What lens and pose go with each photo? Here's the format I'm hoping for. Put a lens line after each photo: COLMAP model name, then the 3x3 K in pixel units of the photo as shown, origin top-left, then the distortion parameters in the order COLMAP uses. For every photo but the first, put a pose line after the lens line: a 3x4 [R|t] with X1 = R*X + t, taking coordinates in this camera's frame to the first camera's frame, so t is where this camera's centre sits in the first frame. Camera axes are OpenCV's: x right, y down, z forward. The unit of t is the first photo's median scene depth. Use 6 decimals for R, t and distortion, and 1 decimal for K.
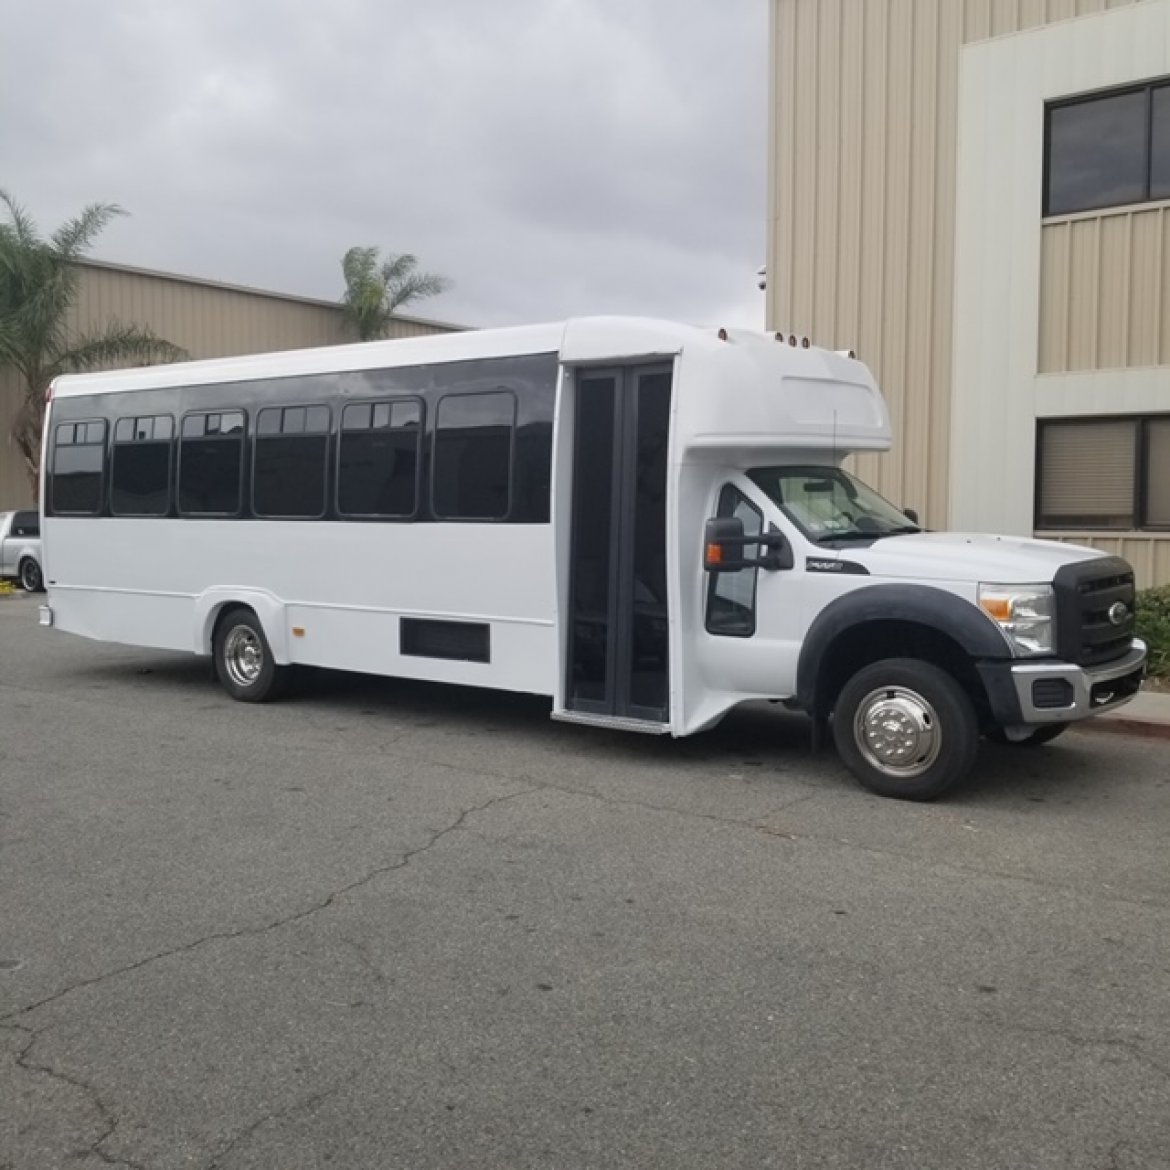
lens RADIAL K [[1201.0, 0, 583.5], [0, 1201.0, 564.5], [0, 0, 1]] dist [0.077504, -0.110356]
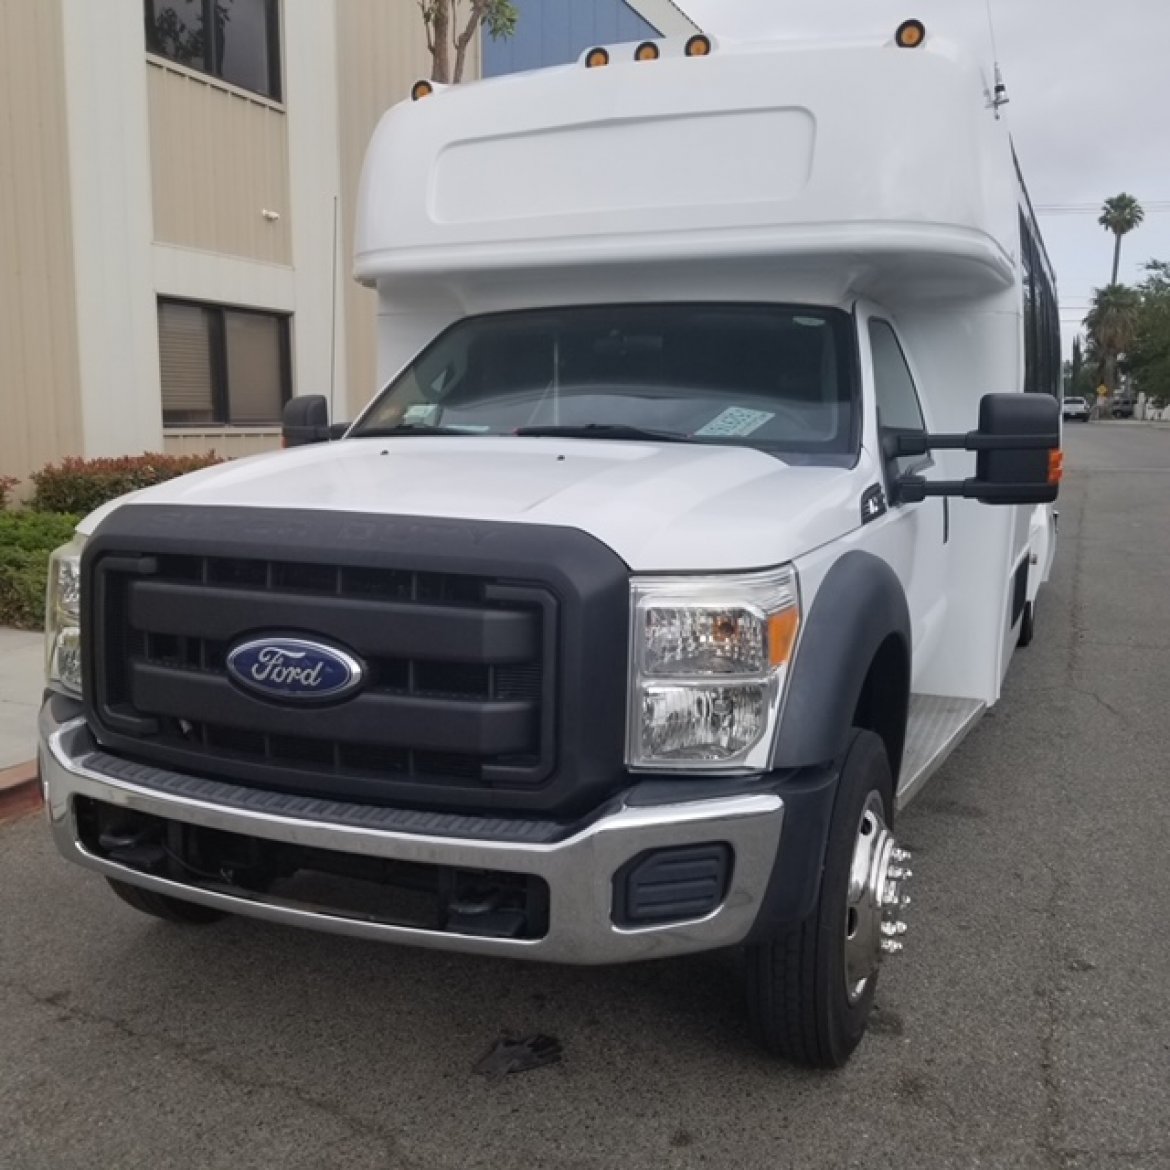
lens RADIAL K [[1229.2, 0, 586.2], [0, 1229.2, 569.4], [0, 0, 1]] dist [0.075179, -0.140287]
pose [[-0.294943, -0.121377, 0.947774, -1.272381], [0.042476, 0.989253, 0.139907, -0.090854], [-0.954570, 0.081522, -0.286618, 2.245022]]
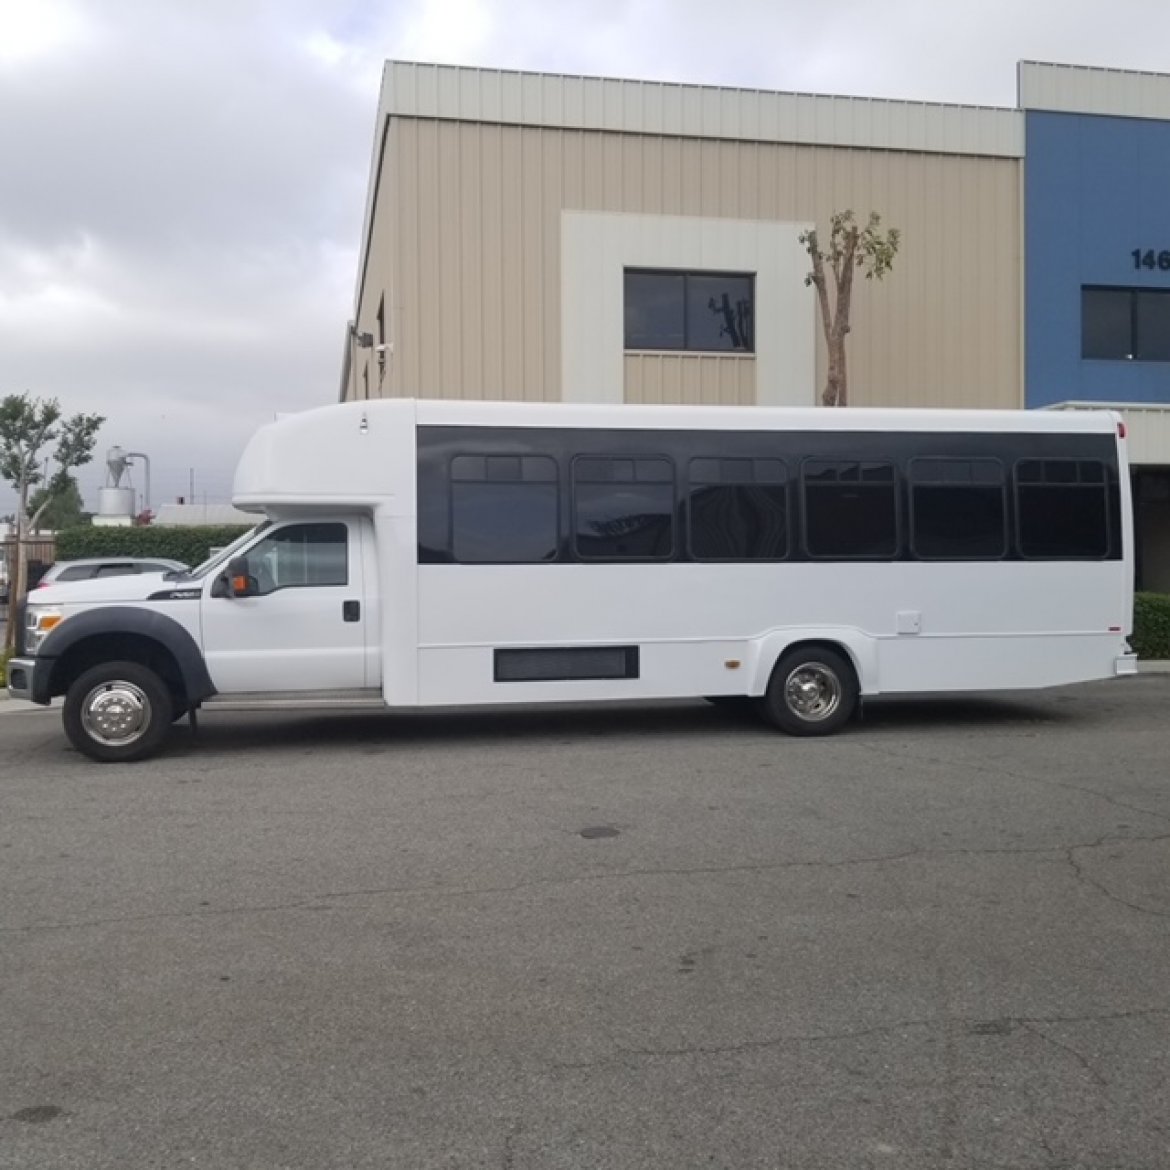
lens RADIAL K [[1222.1, 0, 538.1], [0, 1222.1, 580.3], [0, 0, 1]] dist [0.047576, -0.125615]
pose [[0.642922, -0.016184, 0.765760, -1.752778], [0.045608, 0.998812, -0.017183, 0.000225], [-0.764572, 0.045972, 0.642896, 0.416986]]
